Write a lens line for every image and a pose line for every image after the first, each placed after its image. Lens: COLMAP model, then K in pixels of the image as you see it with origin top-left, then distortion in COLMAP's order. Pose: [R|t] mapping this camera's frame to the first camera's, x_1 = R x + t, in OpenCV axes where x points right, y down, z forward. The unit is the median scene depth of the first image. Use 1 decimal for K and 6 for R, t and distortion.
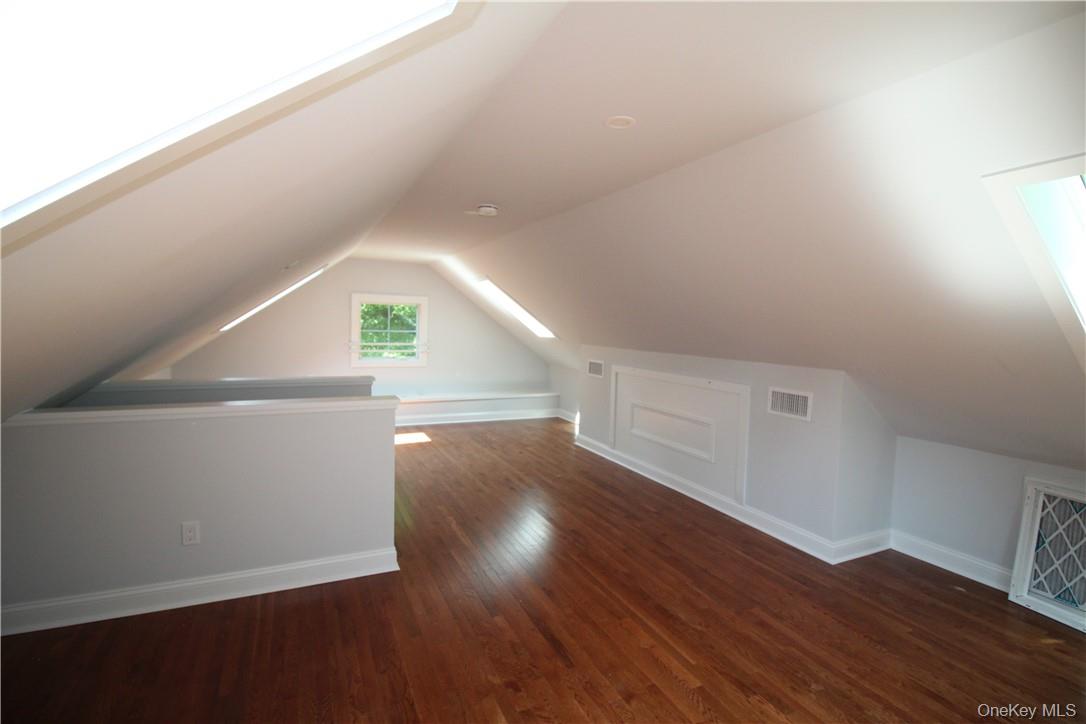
lens RADIAL K [[502.8, 0, 544.7], [0, 502.8, 354.6], [0, 0, 1]] dist [0.000817, -0.013978]
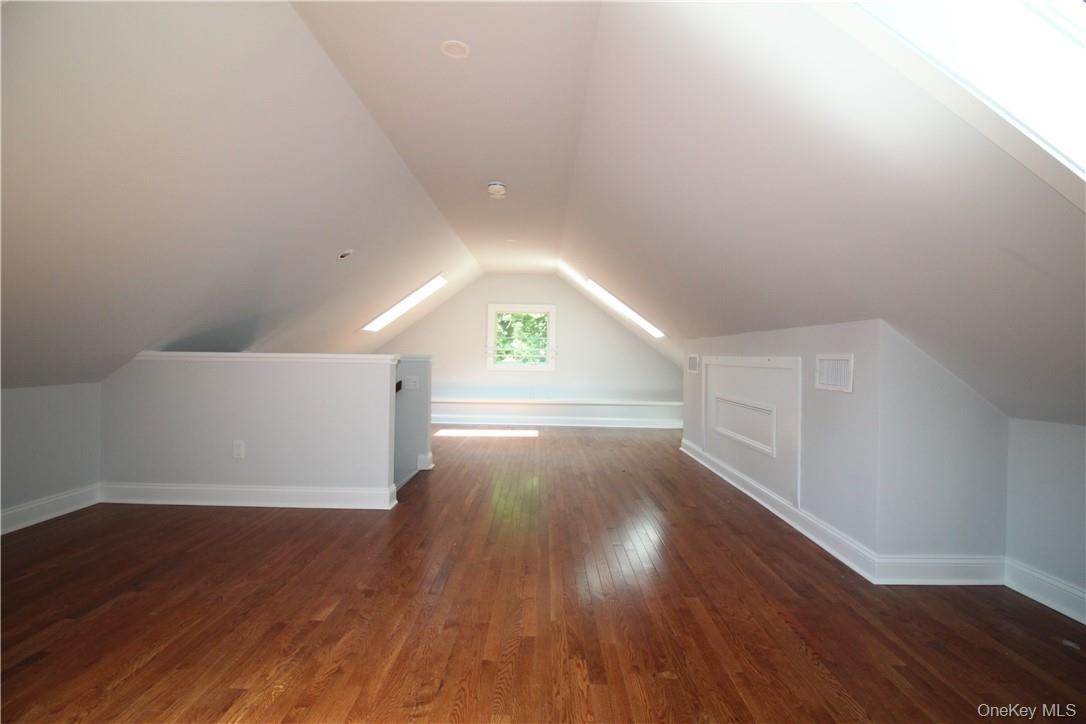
lens RADIAL K [[502.8, 0, 544.7], [0, 502.8, 354.6], [0, 0, 1]] dist [0.000817, -0.013978]
pose [[0.900943, -0.014141, -0.433707, 0.388451], [-0.018016, 0.997388, -0.069944, 0.121635], [0.433564, 0.070829, 0.898335, 0.095096]]
